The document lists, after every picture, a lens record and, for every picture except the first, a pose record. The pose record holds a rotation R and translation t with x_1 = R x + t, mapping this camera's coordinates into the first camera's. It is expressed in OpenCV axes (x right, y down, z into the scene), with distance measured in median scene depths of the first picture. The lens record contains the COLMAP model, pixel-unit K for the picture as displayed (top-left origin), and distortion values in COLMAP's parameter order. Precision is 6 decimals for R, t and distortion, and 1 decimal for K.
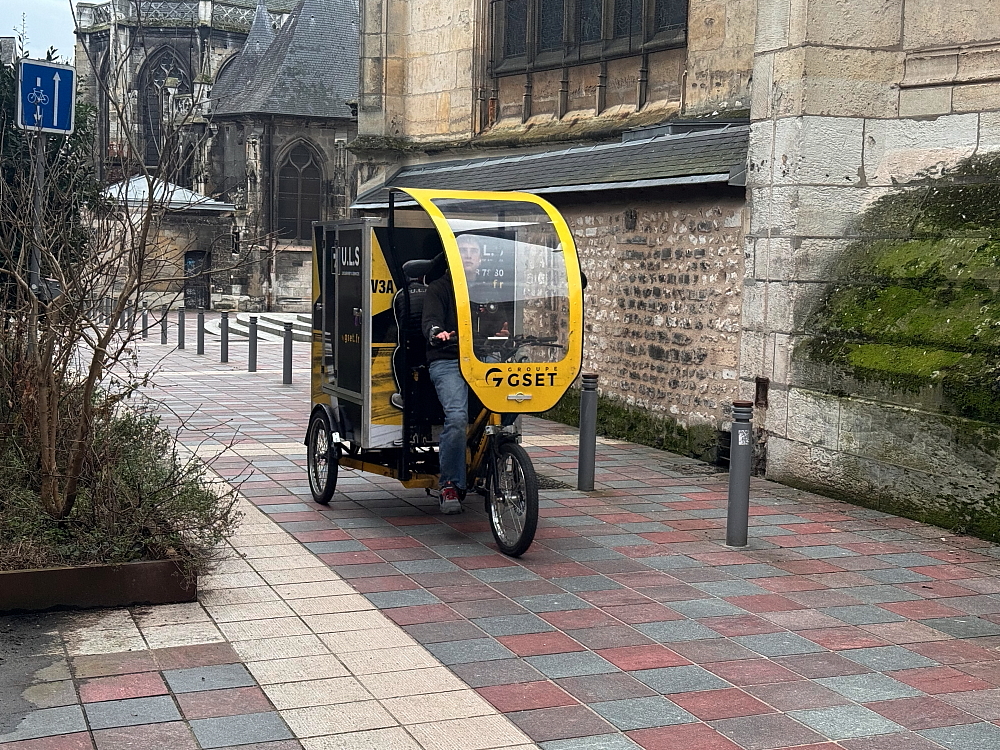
lens RADIAL K [[1425.2, 0, 499.1], [0, 1425.2, 375.1], [0, 0, 1]] dist [0.121216, 0.000000]
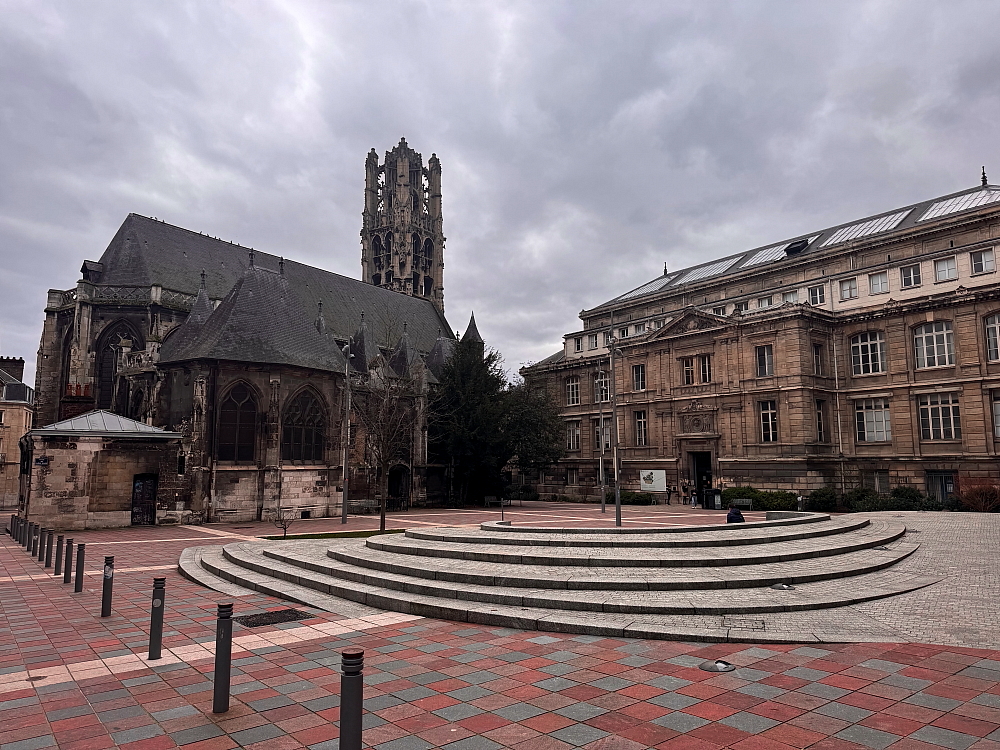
lens RADIAL K [[694.9, 0, 504.3], [0, 694.9, 377.5], [0, 0, 1]] dist [0.002644, -0.002509]
pose [[0.956327, 0.003221, 0.292282, -0.095303], [0.058301, 0.977745, -0.201532, -0.031671], [-0.286426, 0.209770, 0.934856, 0.367554]]
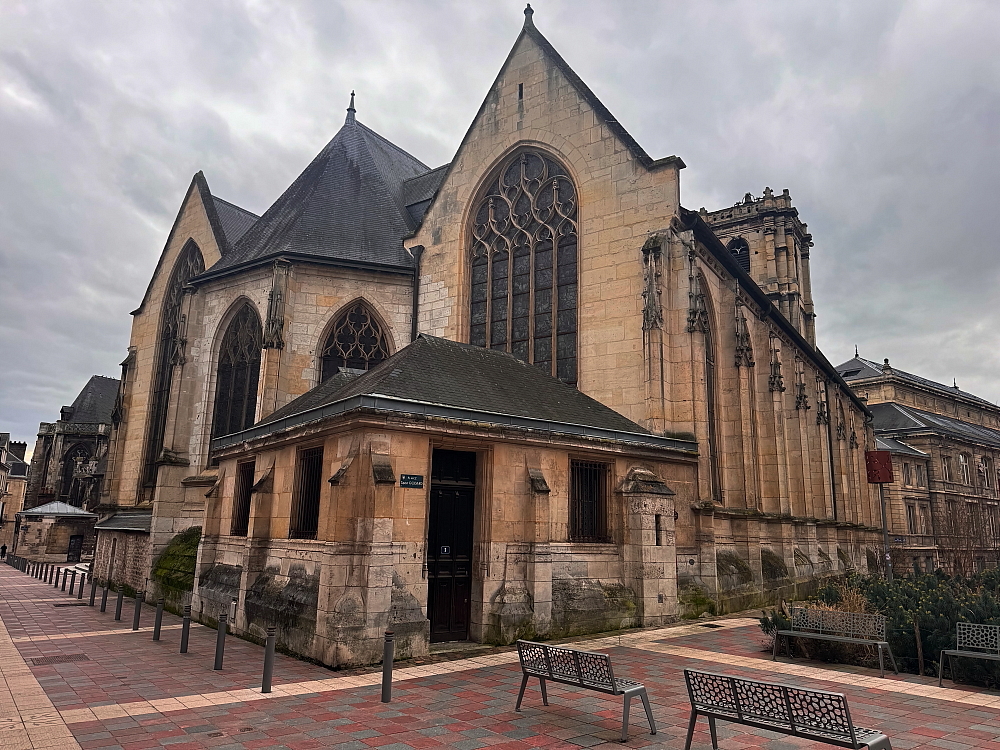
lens RADIAL K [[694.9, 0, 500.0], [0, 694.9, 379.6], [0, 0, 1]] dist [0.002644, -0.002509]
pose [[0.959523, 0.052244, 0.276741, 0.110559], [0.030070, 0.958021, -0.285117, 0.010858], [-0.280020, 0.281898, 0.917672, -0.255470]]
